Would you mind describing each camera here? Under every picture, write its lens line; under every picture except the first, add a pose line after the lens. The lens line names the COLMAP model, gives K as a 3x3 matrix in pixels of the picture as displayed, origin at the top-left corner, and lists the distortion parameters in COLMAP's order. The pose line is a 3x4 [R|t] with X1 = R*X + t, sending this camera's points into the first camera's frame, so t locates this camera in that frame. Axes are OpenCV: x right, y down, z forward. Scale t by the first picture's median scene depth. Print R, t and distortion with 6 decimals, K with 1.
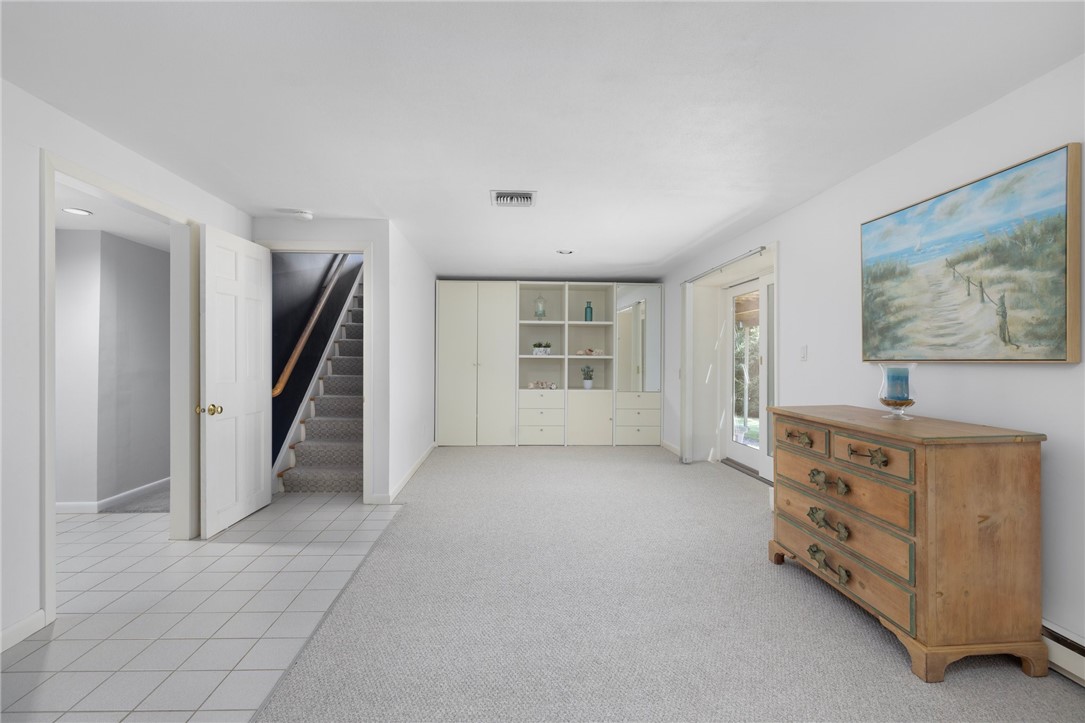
lens RADIAL K [[503.7, 0, 538.8], [0, 503.7, 359.7], [0, 0, 1]] dist [0.001279, 0.000141]
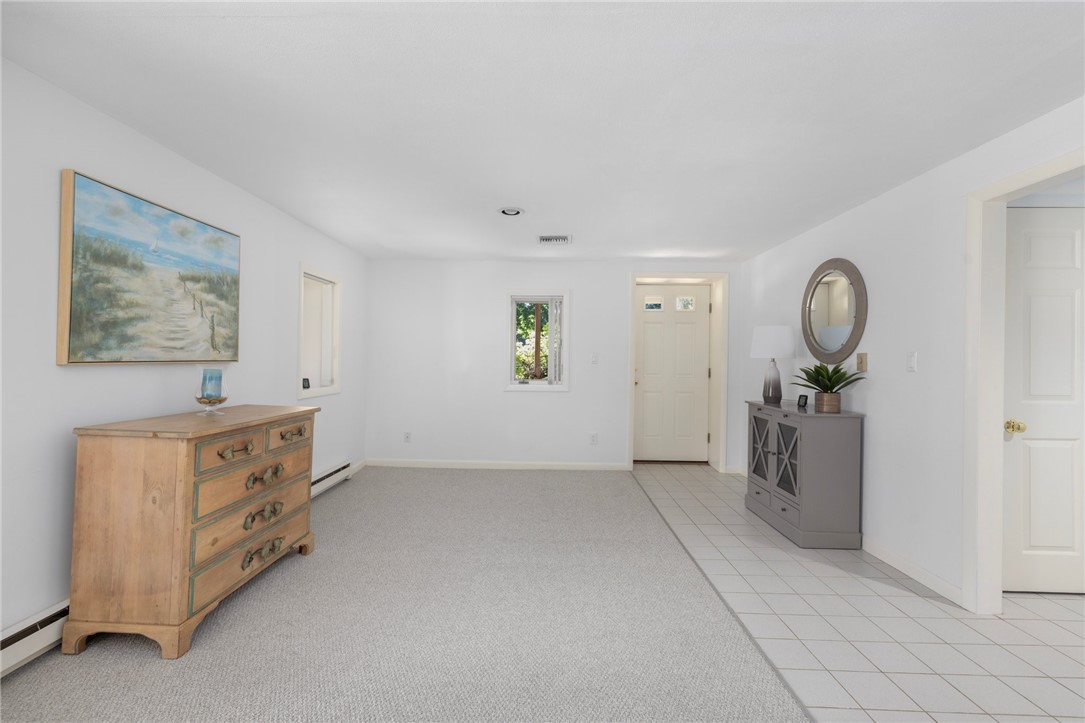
lens RADIAL K [[463.2, 0, 539.4], [0, 463.2, 358.8], [0, 0, 1]] dist [-0.000259, -0.000726]
pose [[-0.996438, -0.015987, 0.082797, -0.086777], [-0.016022, 0.999872, 0.000242, -0.017442], [-0.082790, -0.001086, -0.996566, 1.902346]]
